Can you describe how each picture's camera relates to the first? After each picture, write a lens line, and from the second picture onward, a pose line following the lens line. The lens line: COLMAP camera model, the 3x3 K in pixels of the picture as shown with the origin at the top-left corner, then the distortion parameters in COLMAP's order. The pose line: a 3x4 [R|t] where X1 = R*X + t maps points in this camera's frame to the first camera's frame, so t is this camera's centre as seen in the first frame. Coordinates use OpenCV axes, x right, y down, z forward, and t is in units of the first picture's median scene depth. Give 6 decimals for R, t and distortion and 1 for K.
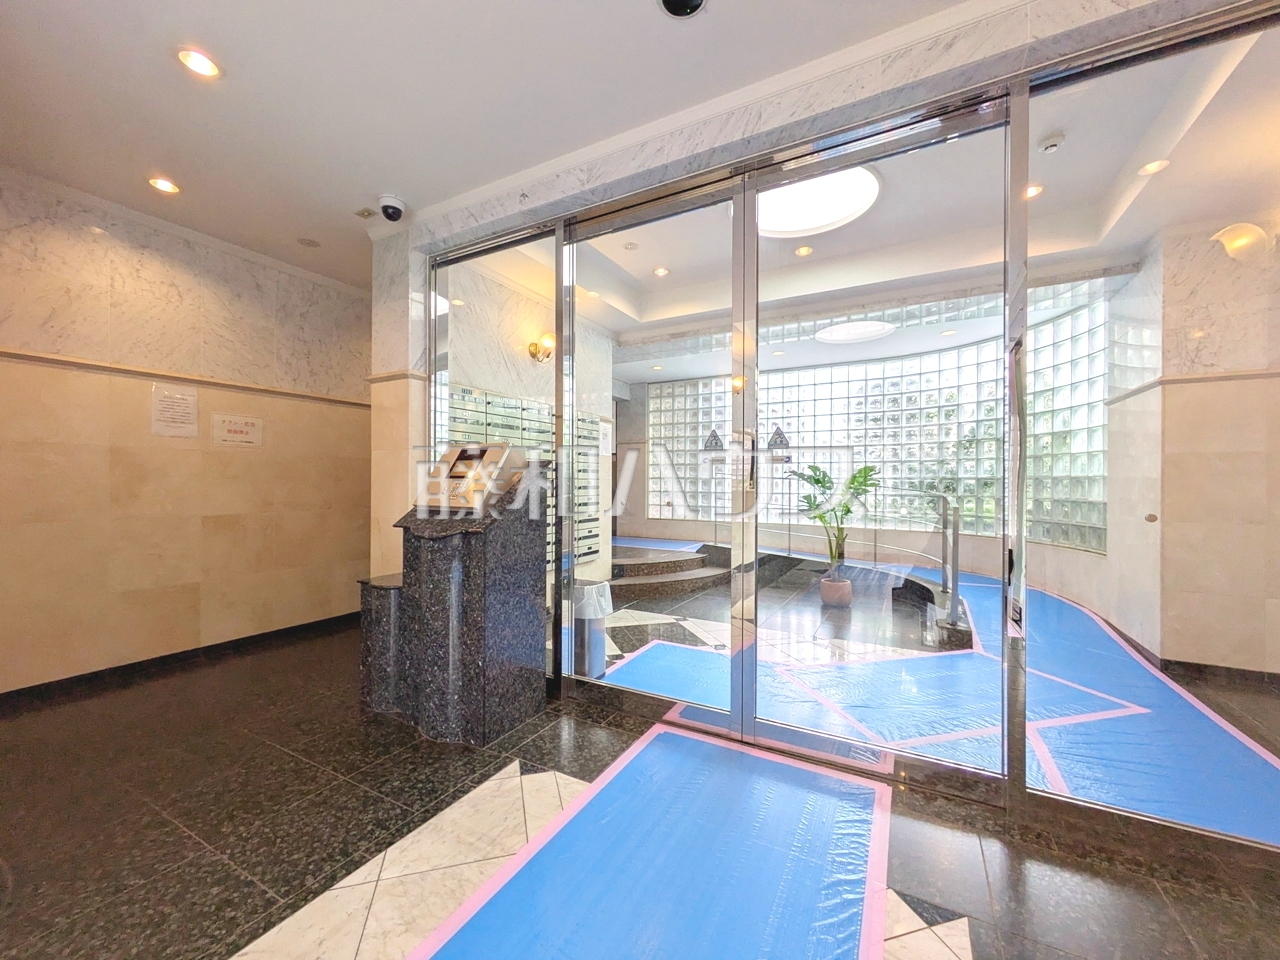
lens RADIAL K [[505.9, 0, 637.1], [0, 505.9, 484.3], [0, 0, 1]] dist [-0.001041, -0.000047]
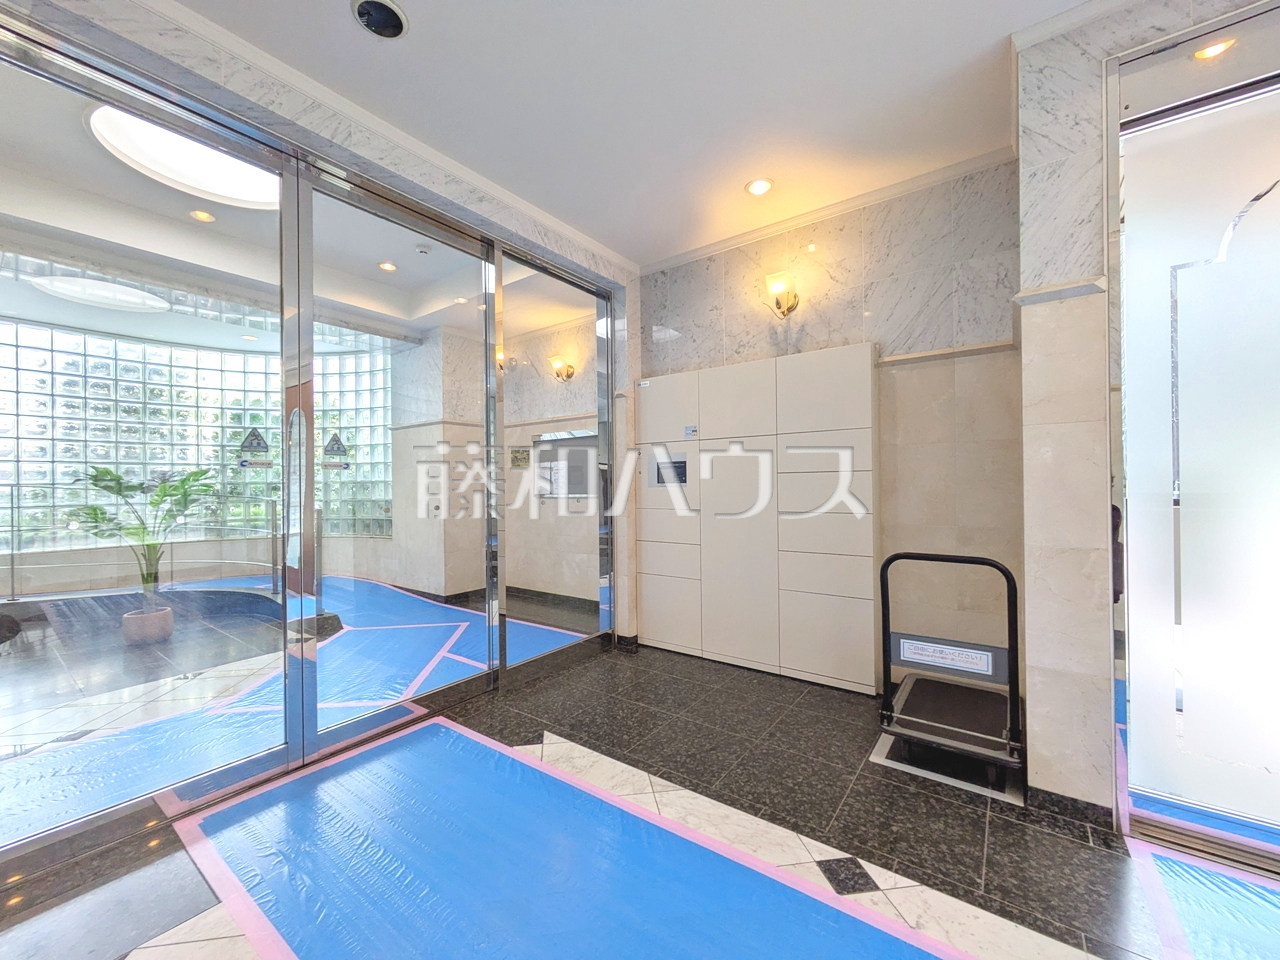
lens RADIAL K [[505.9, 0, 637.1], [0, 505.9, 484.3], [0, 0, 1]] dist [-0.001041, -0.000047]
pose [[0.134038, -0.006876, 0.990952, -0.346193], [0.014979, 0.999876, 0.004912, -0.004073], [-0.990863, 0.014185, 0.134125, 0.140403]]
